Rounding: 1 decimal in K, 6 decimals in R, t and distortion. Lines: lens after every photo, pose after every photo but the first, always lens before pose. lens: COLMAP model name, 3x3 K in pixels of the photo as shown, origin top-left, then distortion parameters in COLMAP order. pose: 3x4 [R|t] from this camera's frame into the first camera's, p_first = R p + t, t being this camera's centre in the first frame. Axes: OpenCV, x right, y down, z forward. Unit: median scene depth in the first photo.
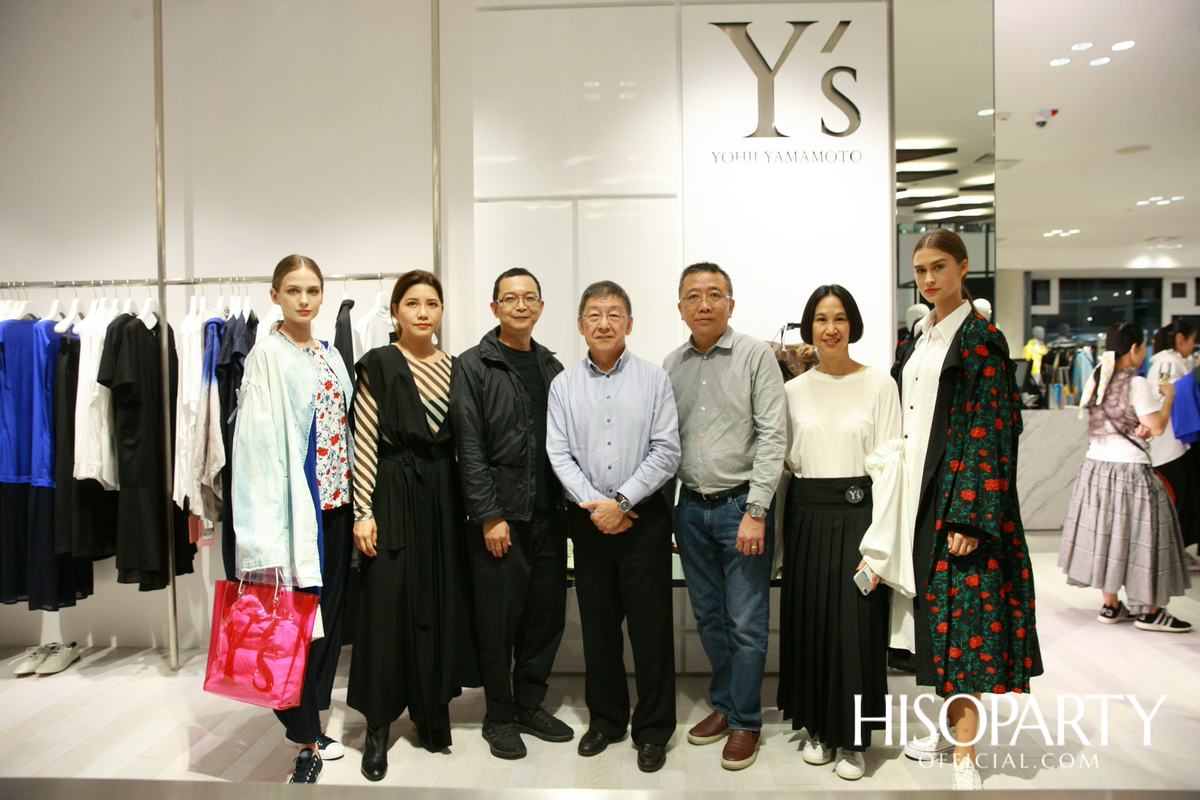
lens RADIAL K [[852.1, 0, 593.5], [0, 852.1, 402.9], [0, 0, 1]] dist [-0.123009, 0.105710]
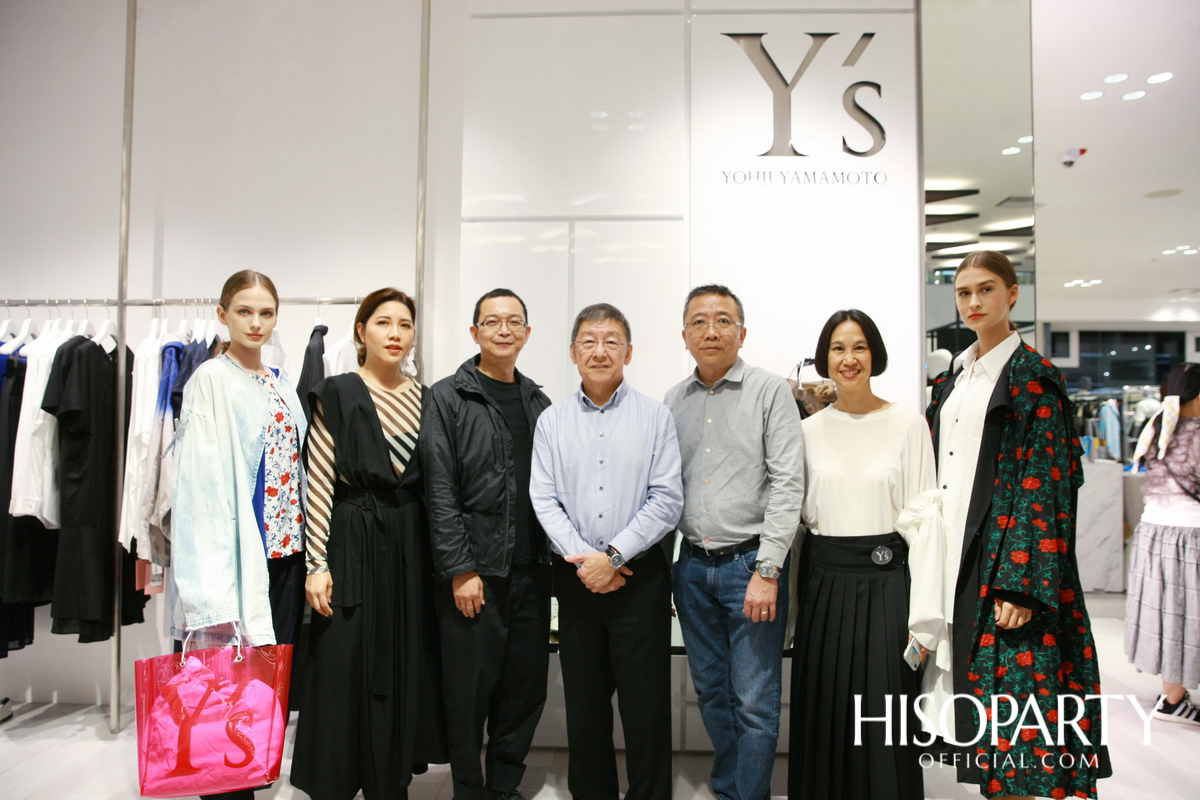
lens RADIAL K [[852.1, 0, 593.5], [0, 852.1, 402.9], [0, 0, 1]] dist [-0.123009, 0.105710]
pose [[0.999733, 0.019231, -0.012845, 0.020732], [-0.019931, 0.998187, -0.056798, 0.008724], [0.011729, 0.057038, 0.998303, 0.119282]]
